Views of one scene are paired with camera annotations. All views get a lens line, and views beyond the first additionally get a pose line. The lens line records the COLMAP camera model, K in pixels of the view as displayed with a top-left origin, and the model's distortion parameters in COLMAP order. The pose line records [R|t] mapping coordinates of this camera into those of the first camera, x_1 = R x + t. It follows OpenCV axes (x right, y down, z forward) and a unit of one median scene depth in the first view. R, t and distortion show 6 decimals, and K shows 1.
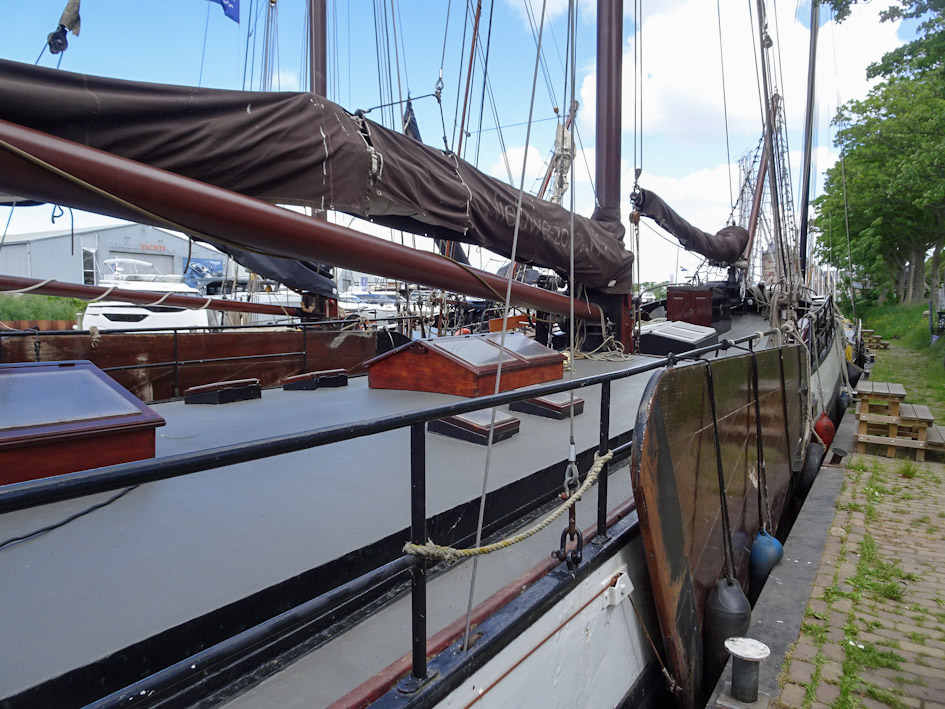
lens RADIAL K [[588.6, 0, 496.2], [0, 588.6, 349.0], [0, 0, 1]] dist [0.008416, 0.001200]
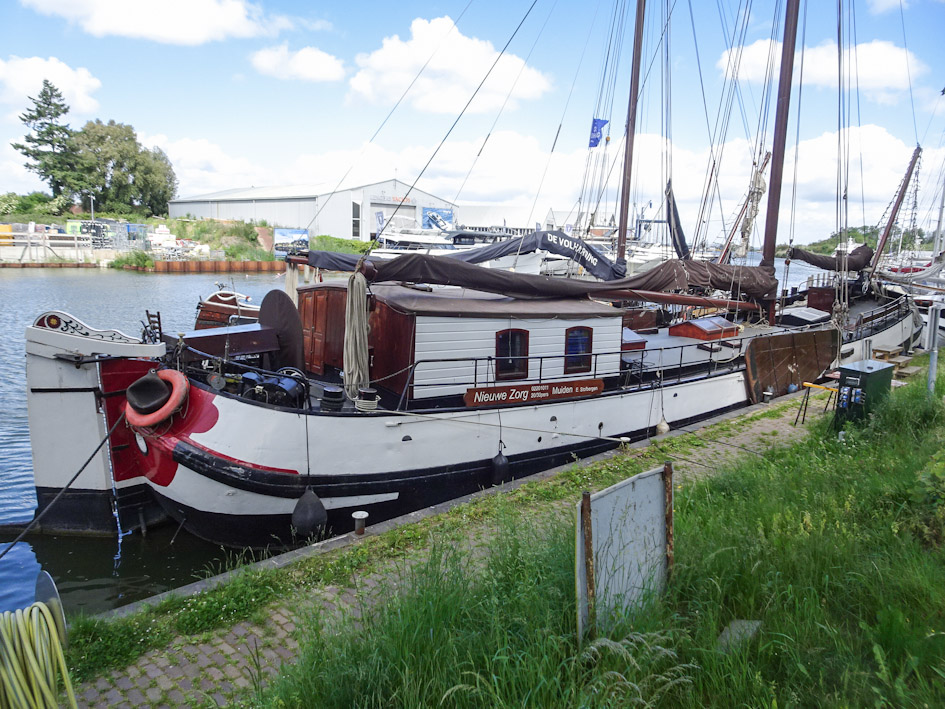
lens RADIAL K [[694.9, 0, 472.5], [0, 694.9, 354.5], [0, 0, 1]] dist [0.020097, 0.000070]
pose [[0.959548, 0.073347, -0.271822, -0.109202], [-0.042914, 0.992291, 0.116265, -0.113254], [0.278254, -0.099897, 0.955299, -1.467540]]
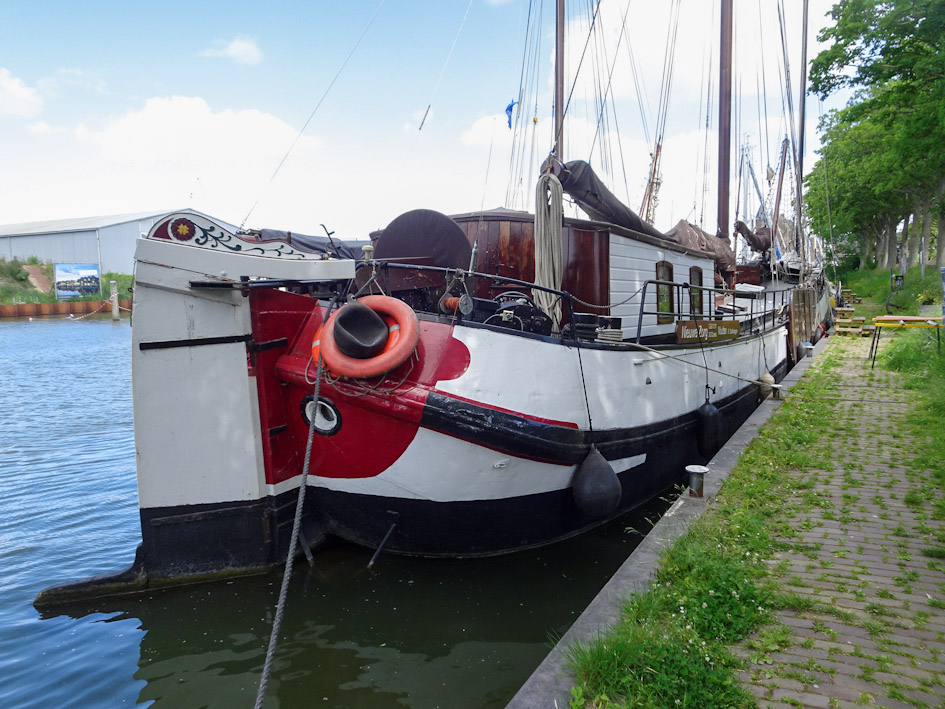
lens RADIAL K [[704.1, 0, 415.4], [0, 704.1, 366.1], [0, 0, 1]] dist [0.026167, 0.001755]
pose [[0.999665, -0.023417, 0.010996, -0.793453], [0.022864, 0.998586, 0.047991, 0.087086], [-0.012104, -0.047724, 0.998787, -1.302057]]
